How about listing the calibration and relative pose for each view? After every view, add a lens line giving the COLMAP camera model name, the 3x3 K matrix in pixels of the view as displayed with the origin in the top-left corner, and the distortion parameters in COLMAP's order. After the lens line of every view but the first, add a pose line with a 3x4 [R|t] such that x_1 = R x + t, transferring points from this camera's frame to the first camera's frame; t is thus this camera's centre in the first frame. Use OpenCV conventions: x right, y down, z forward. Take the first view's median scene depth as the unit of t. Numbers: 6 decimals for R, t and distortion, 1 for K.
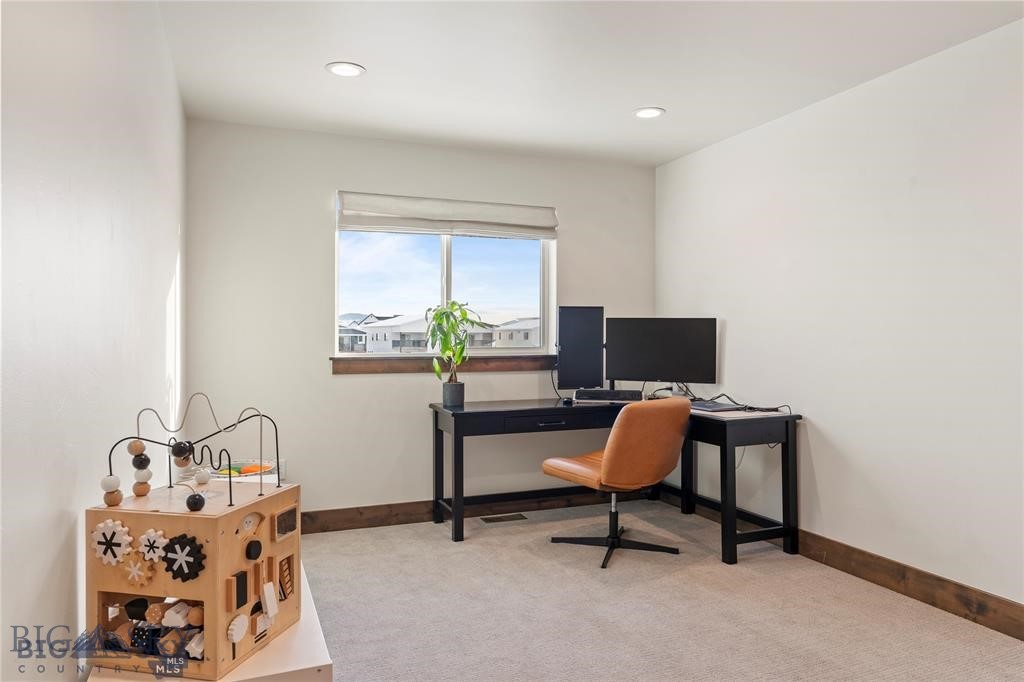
lens RADIAL K [[679.9, 0, 512.0], [0, 679.9, 341.0], [0, 0, 1]] dist [-0.001054, -0.000276]
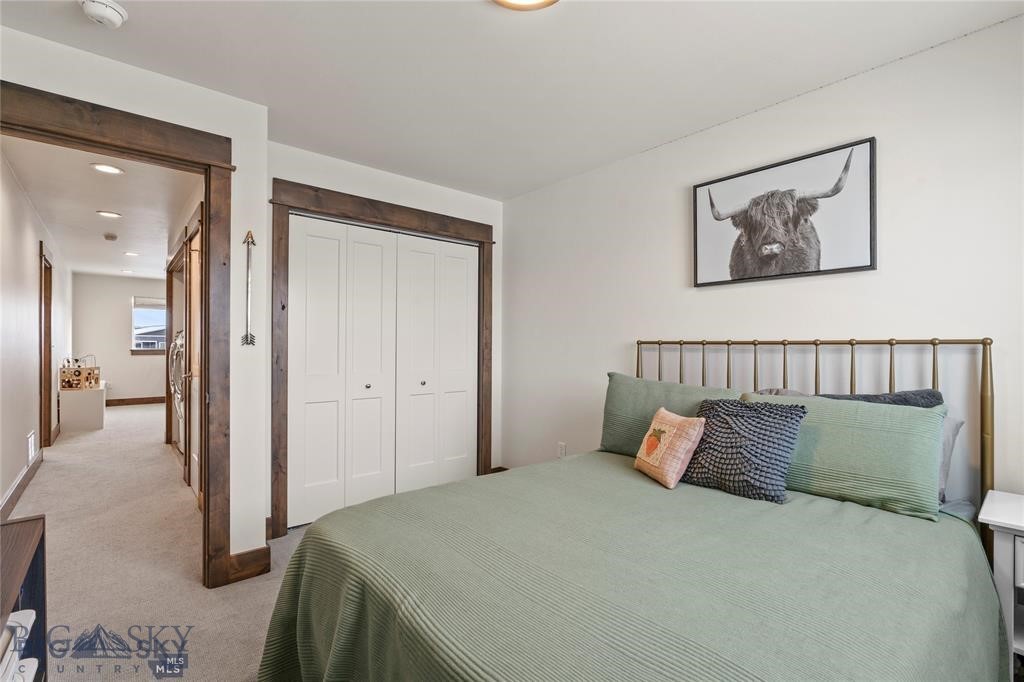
lens RADIAL K [[458.9, 0, 512.6], [0, 458.9, 337.8], [0, 0, 1]] dist [-0.003606, 0.000407]
pose [[0.942906, 0.004288, 0.333032, 2.120661], [0.001712, 0.999842, -0.017720, 0.033475], [-0.333055, 0.017278, 0.942749, -4.817817]]
